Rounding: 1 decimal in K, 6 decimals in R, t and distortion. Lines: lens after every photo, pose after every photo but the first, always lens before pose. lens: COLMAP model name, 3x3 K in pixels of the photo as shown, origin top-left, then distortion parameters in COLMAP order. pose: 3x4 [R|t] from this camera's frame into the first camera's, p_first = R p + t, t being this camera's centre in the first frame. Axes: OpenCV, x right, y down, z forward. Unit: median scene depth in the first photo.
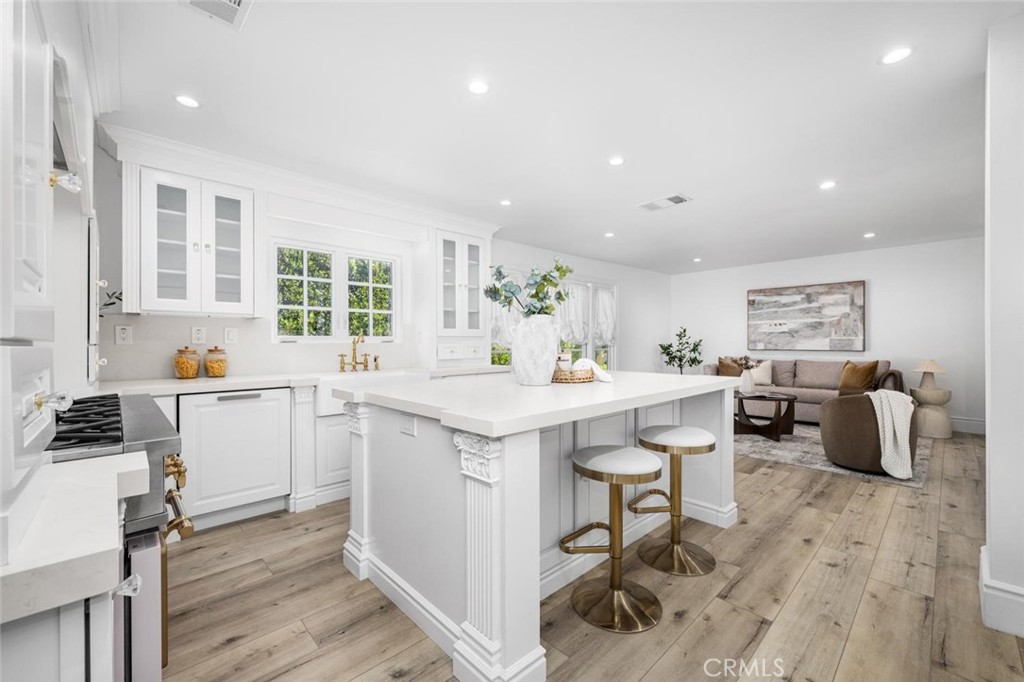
lens RADIAL K [[410.4, 0, 512.0], [0, 410.4, 341.0], [0, 0, 1]] dist [0.000172, -0.000012]
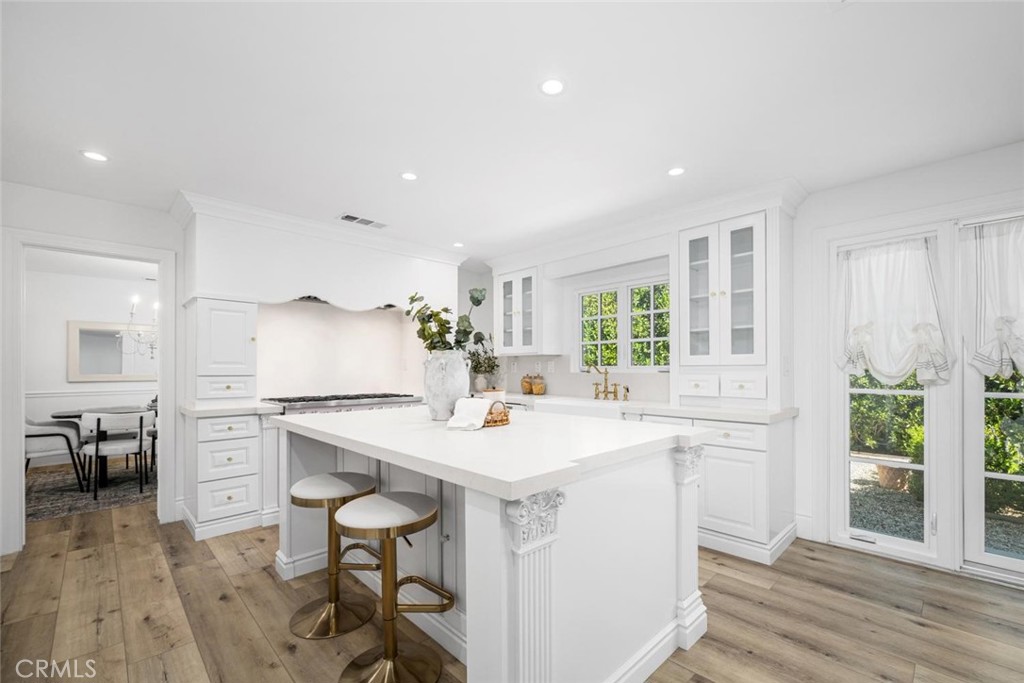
lens RADIAL K [[430.7, 0, 525.7], [0, 430.7, 364.9], [0, 0, 1]] dist [-0.001131, -0.000075]
pose [[0.026845, -0.004004, -0.999632, 0.429552], [0.006288, 0.999973, -0.003836, -0.007880], [0.999620, -0.006183, 0.026869, 0.447287]]
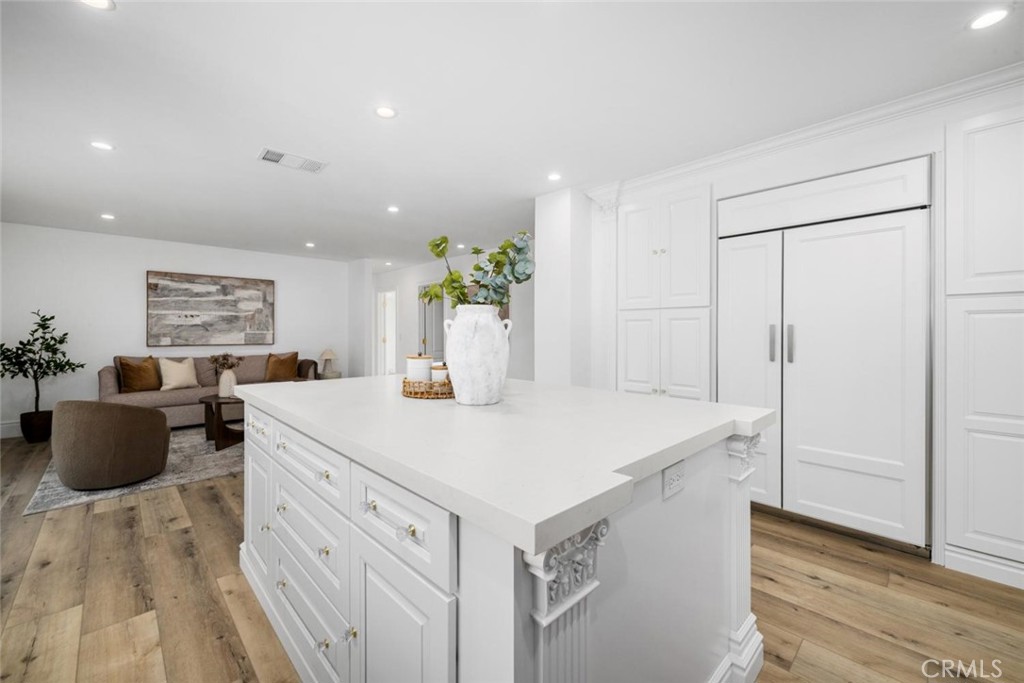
lens RADIAL K [[414.3, 0, 508.7], [0, 414.3, 329.9], [0, 0, 1]] dist [-0.001203, 0.000141]
pose [[0.002273, 0.010029, 0.999947, -0.257199], [-0.002733, 0.999946, -0.010023, -0.004452], [-0.999994, -0.002710, 0.002300, 0.362758]]
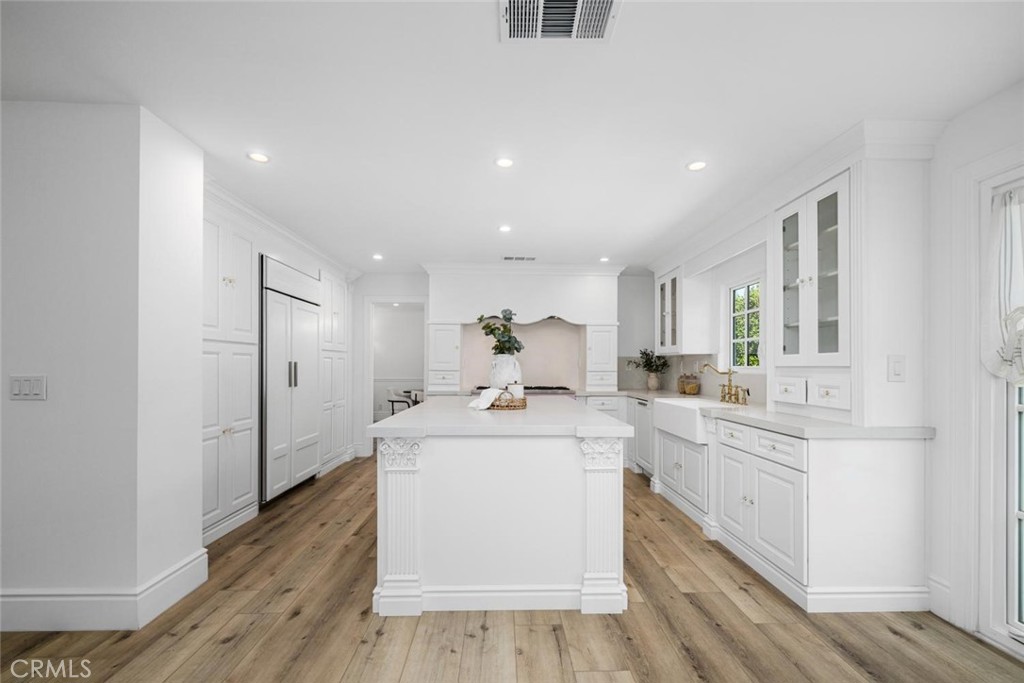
lens RADIAL K [[421.3, 0, 513.3], [0, 421.3, 358.9], [0, 0, 1]] dist [-0.000932, -0.000094]
pose [[-0.666676, -0.010805, -0.745269, 0.423567], [0.000897, 0.999883, -0.015299, -0.009307], [0.745347, -0.010868, -0.666588, 0.756947]]
